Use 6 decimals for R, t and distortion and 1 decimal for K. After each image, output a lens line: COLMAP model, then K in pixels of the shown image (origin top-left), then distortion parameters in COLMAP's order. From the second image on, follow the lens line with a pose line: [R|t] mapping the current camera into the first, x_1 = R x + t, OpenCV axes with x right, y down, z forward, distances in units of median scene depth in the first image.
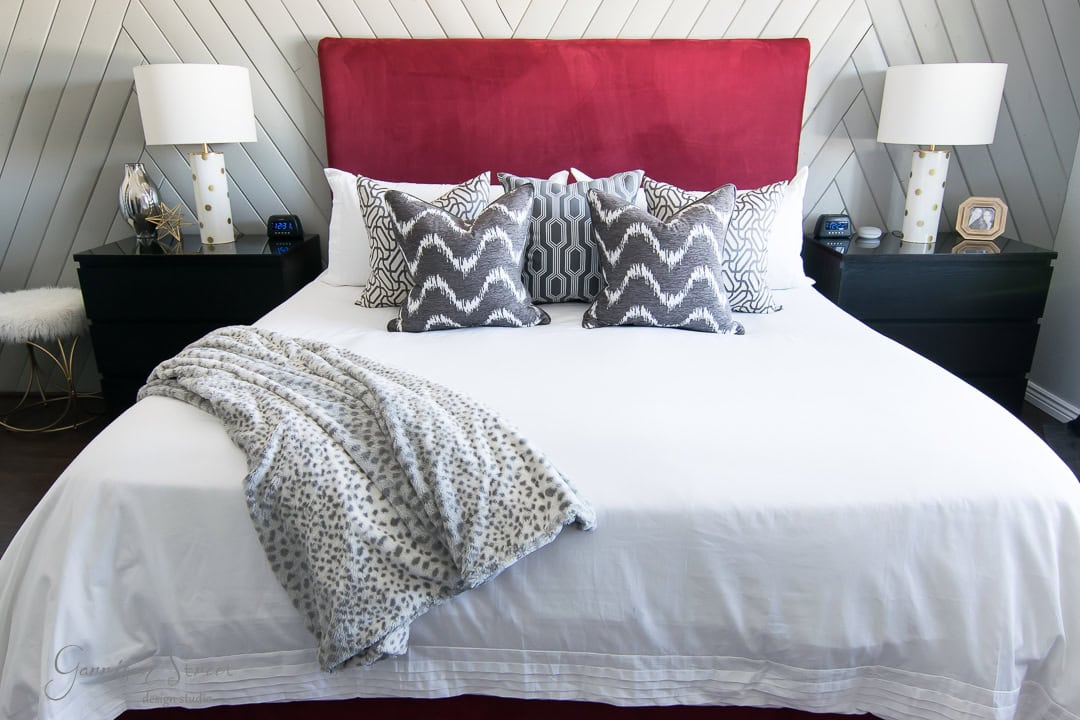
lens RADIAL K [[735.0, 0, 532.2], [0, 735.0, 359.4], [0, 0, 1]] dist [-0.005341, 0.008665]
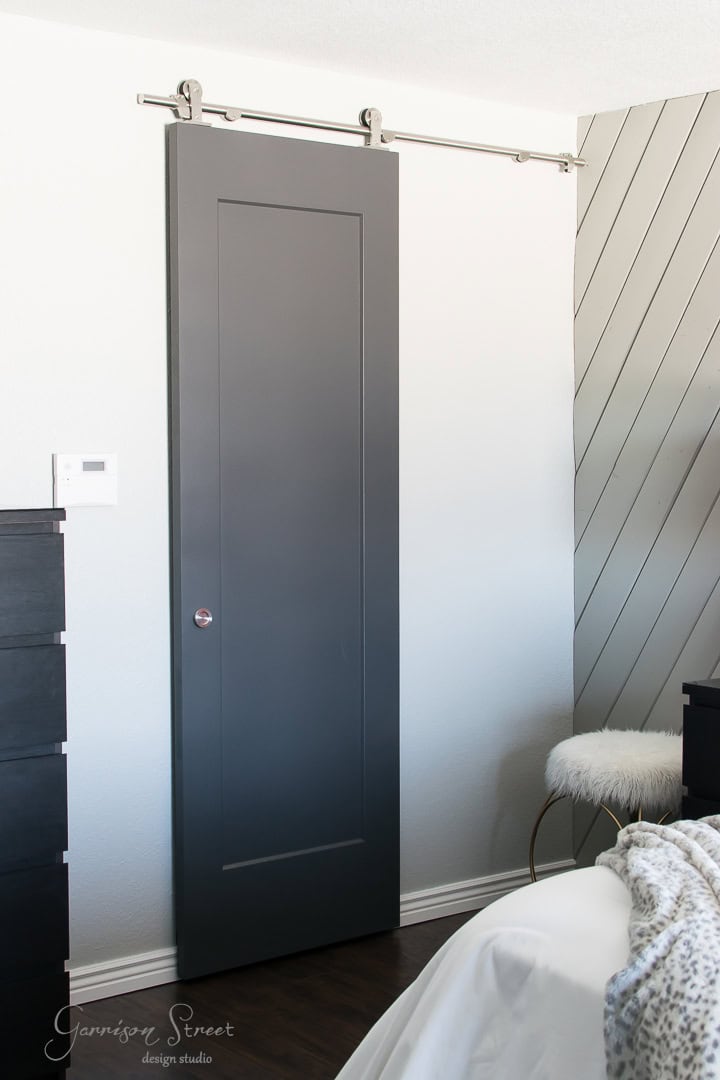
lens RADIAL K [[1635.5, 0, 360.0], [0, 1635.5, 540.0], [0, 0, 1]] dist [0.013356, 0.055694]
pose [[0.632360, 0.051975, -0.772929, 0.414313], [-0.260212, 0.954027, -0.148735, 0.034226], [0.729664, 0.295180, 0.616814, -0.182565]]
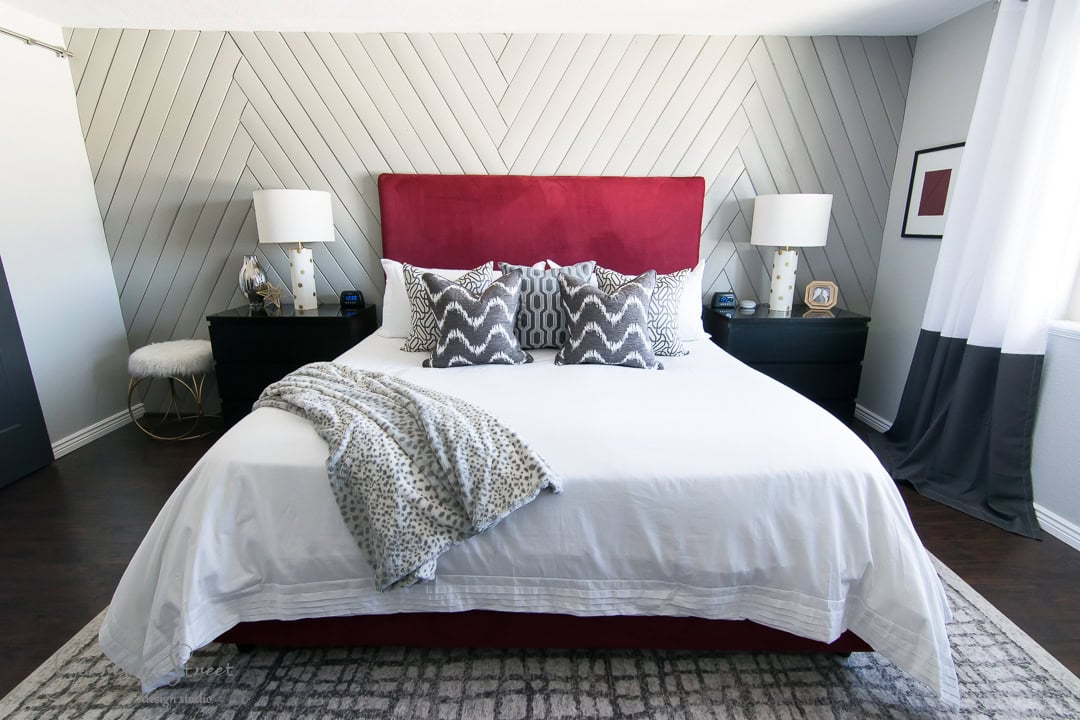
lens RADIAL K [[518.3, 0, 533.7], [0, 518.3, 359.9], [0, 0, 1]] dist [-0.004121, 0.002432]
pose [[0.999734, 0.001749, 0.022988, 0.001936], [-0.000112, 0.997475, -0.071015, 0.022112], [-0.023054, 0.070993, 0.997210, -0.044545]]
